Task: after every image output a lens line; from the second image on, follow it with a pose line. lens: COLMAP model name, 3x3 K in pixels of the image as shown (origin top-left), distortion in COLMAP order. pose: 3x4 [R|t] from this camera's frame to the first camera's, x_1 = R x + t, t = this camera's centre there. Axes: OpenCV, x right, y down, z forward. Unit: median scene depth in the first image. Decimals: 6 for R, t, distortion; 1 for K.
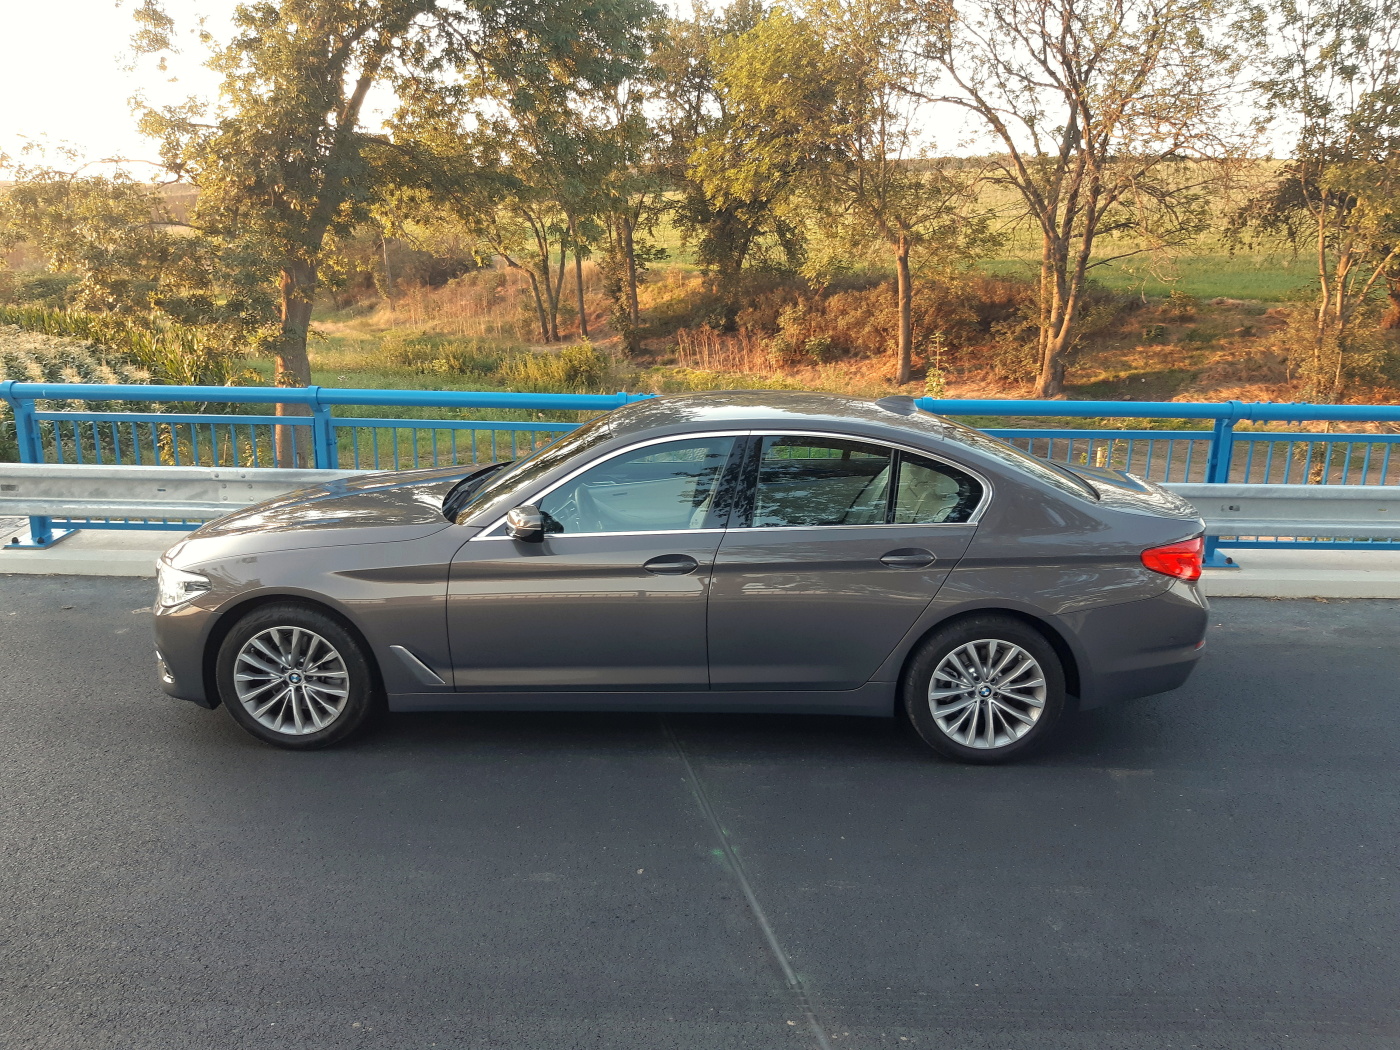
lens RADIAL K [[1104.4, 0, 700.0], [0, 1104.4, 525.0], [0, 0, 1]] dist [0.053201, -0.004870]
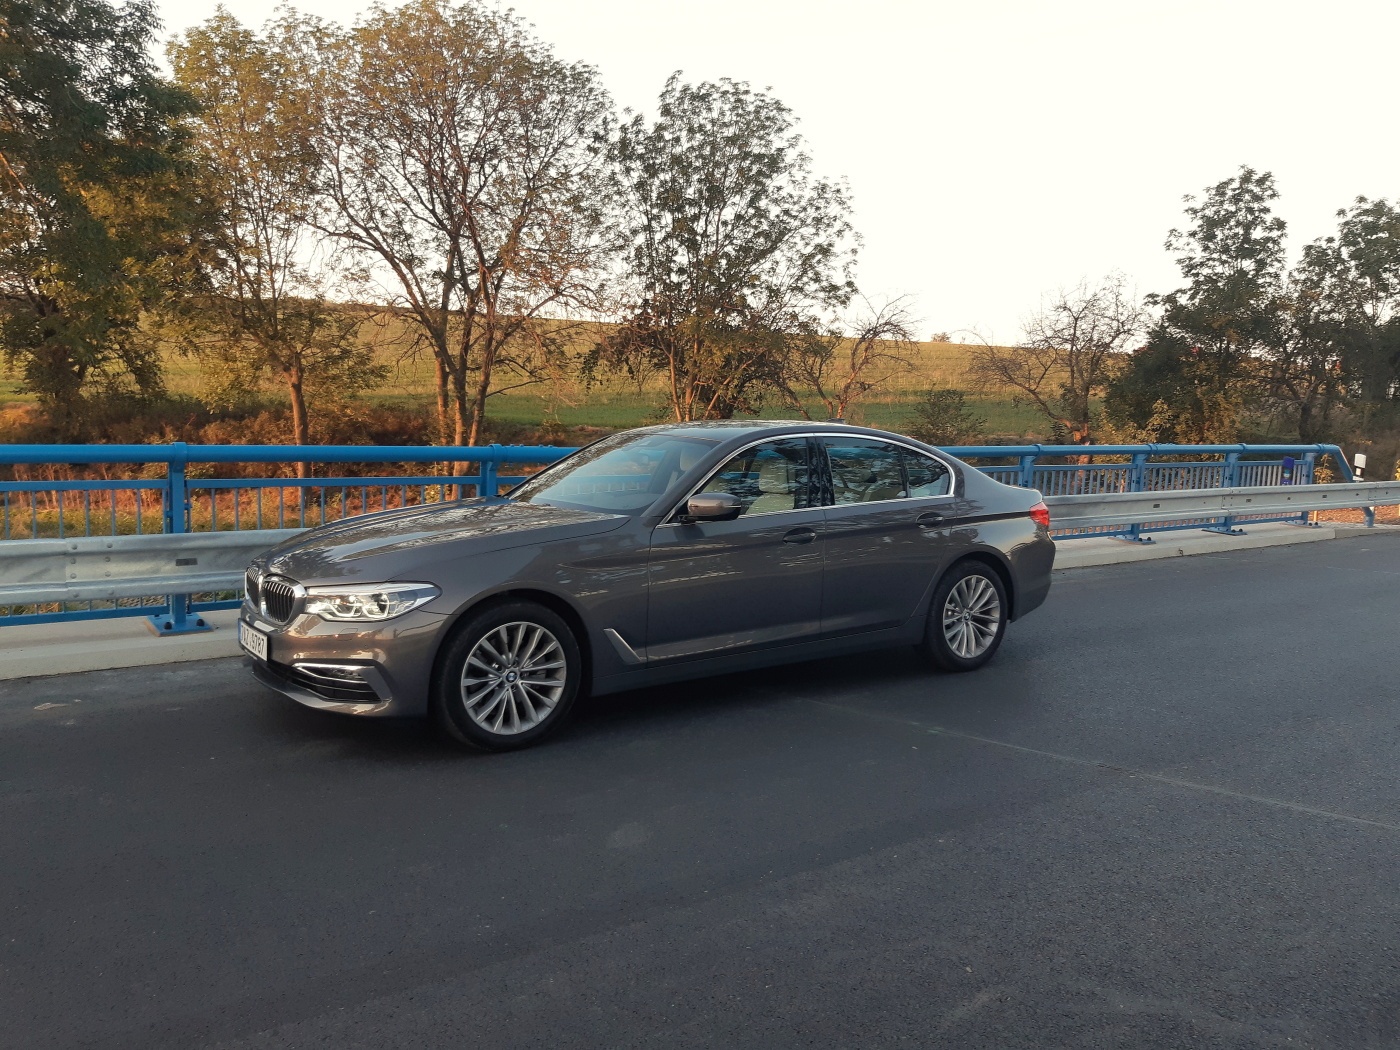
lens RADIAL K [[1141.5, 0, 700.0], [0, 1141.5, 525.0], [0, 0, 1]] dist [-0.002042, -0.007471]
pose [[0.791326, -0.053715, 0.609030, -0.178274], [0.136792, 0.986435, -0.090736, 0.024971], [-0.595895, 0.155112, 0.787940, 0.012553]]
